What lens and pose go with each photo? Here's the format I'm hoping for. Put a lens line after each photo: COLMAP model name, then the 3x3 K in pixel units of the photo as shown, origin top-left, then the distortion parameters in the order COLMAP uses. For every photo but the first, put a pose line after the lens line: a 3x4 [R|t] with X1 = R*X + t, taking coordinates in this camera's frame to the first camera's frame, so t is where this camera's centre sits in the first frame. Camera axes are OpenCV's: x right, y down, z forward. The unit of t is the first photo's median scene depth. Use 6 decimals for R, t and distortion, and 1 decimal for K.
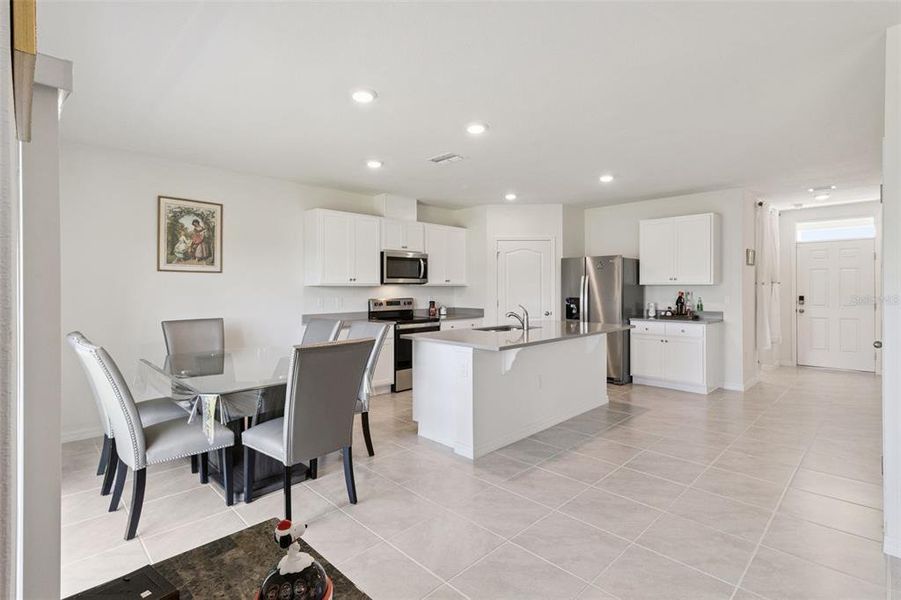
lens RADIAL K [[430.5, 0, 445.5], [0, 430.5, 287.5], [0, 0, 1]] dist [0.004543, 0.000339]
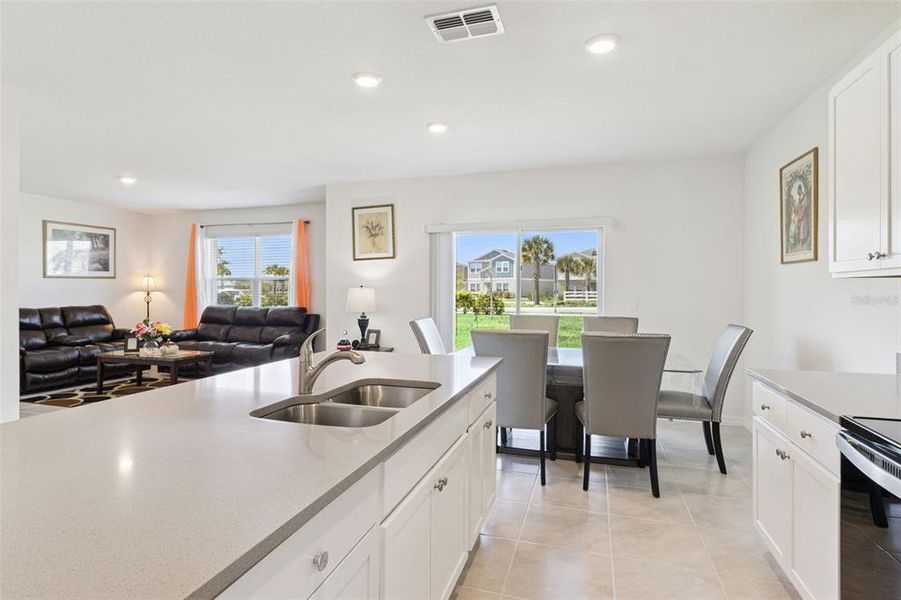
lens RADIAL K [[470.3, 0, 440.6], [0, 470.3, 288.5], [0, 0, 1]] dist [-0.000920, -0.000374]
pose [[-0.877844, -0.000908, -0.478945, 0.206572], [0.001283, 0.999990, -0.004246, 0.006370], [0.478944, -0.004342, -0.877835, 1.039845]]
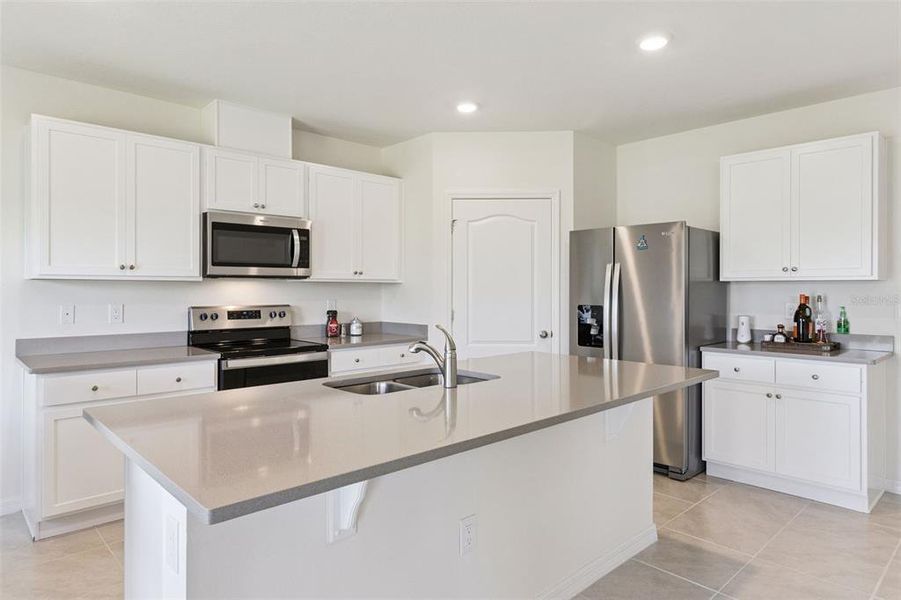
lens RADIAL K [[542.3, 0, 442.0], [0, 542.3, 287.4], [0, 0, 1]] dist [-0.001934, 0.003412]
pose [[0.999654, 0.004089, -0.025990, 0.141893], [-0.004129, 0.999990, -0.001482, 0.003765], [0.025984, 0.001589, 0.999661, 0.361447]]
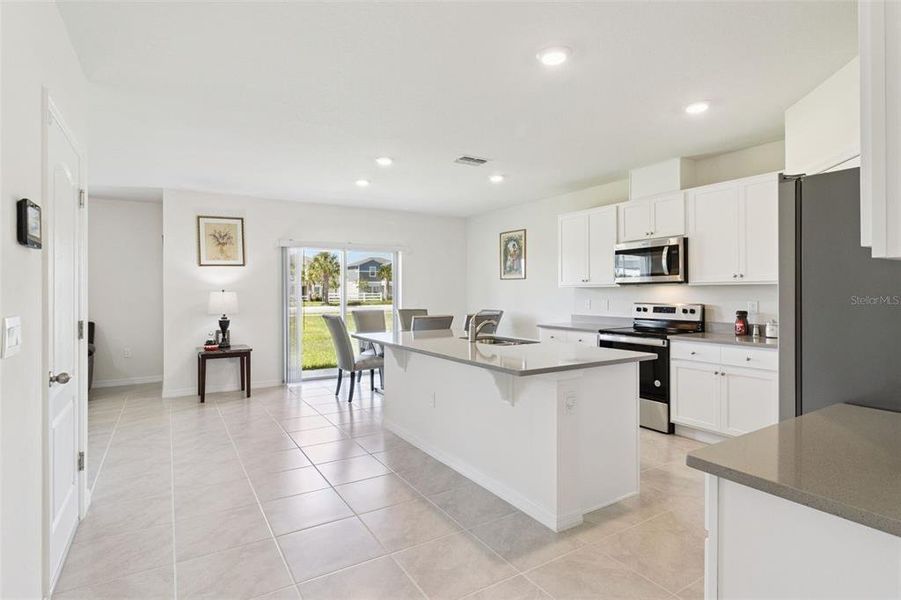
lens RADIAL K [[460.9, 0, 445.7], [0, 460.9, 291.7], [0, 0, 1]] dist [0.006890, 0.000024]
pose [[-0.221678, 0.002767, -0.975116, 0.762023], [0.007021, 0.999975, 0.001241, 0.002443], [0.975095, -0.006571, -0.221692, 0.845126]]
